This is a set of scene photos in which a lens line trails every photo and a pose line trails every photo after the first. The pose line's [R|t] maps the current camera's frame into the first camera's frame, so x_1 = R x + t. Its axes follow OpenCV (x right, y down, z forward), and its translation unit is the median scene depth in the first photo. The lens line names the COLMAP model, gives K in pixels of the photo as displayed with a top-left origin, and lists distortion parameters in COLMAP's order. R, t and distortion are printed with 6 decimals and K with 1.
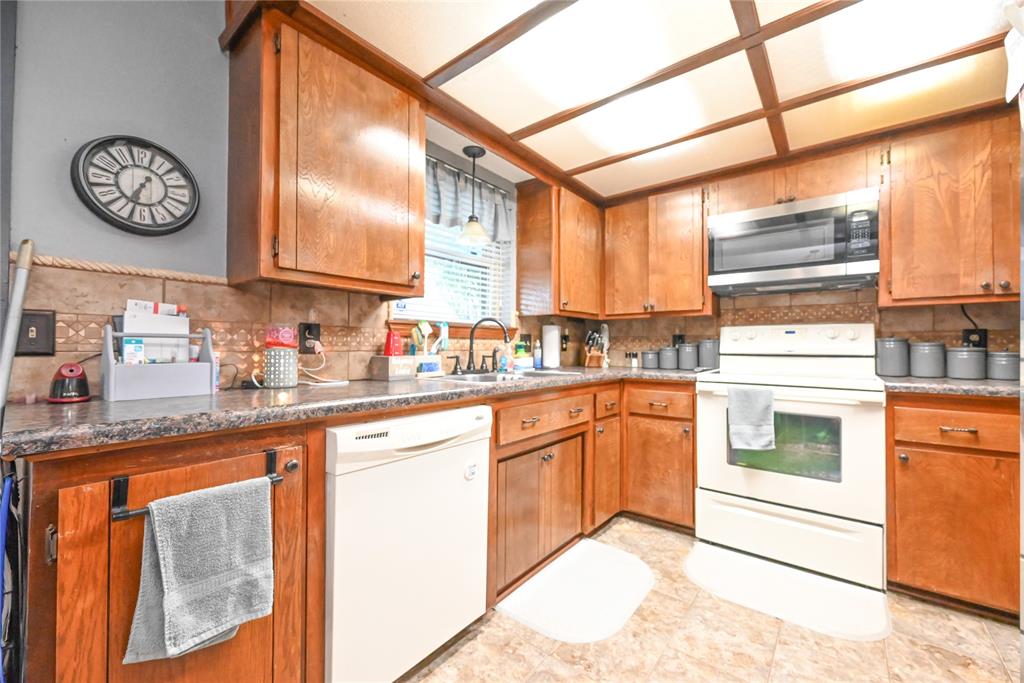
lens RADIAL K [[404.2, 0, 512.0], [0, 404.2, 341.5], [0, 0, 1]] dist [0.000615, 0.000127]
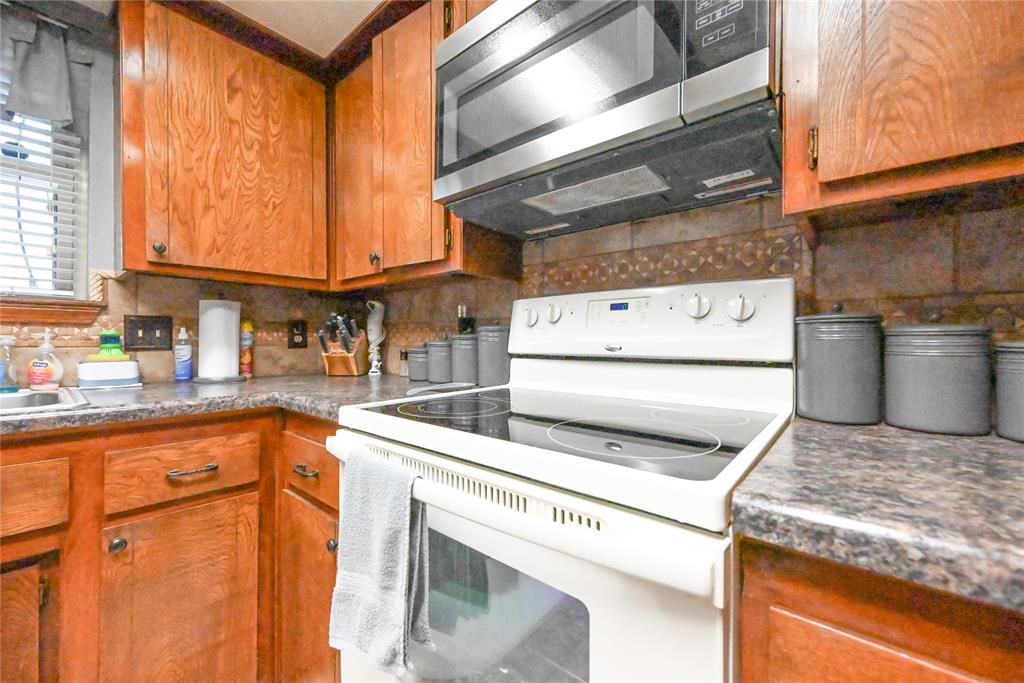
lens RADIAL K [[404.2, 0, 512.0], [0, 404.2, 341.5], [0, 0, 1]] dist [0.000615, 0.000127]
pose [[0.999619, -0.000760, -0.027597, 0.619197], [0.001139, 0.999905, 0.013740, 0.009549], [0.027584, -0.013766, 0.999525, 0.592465]]
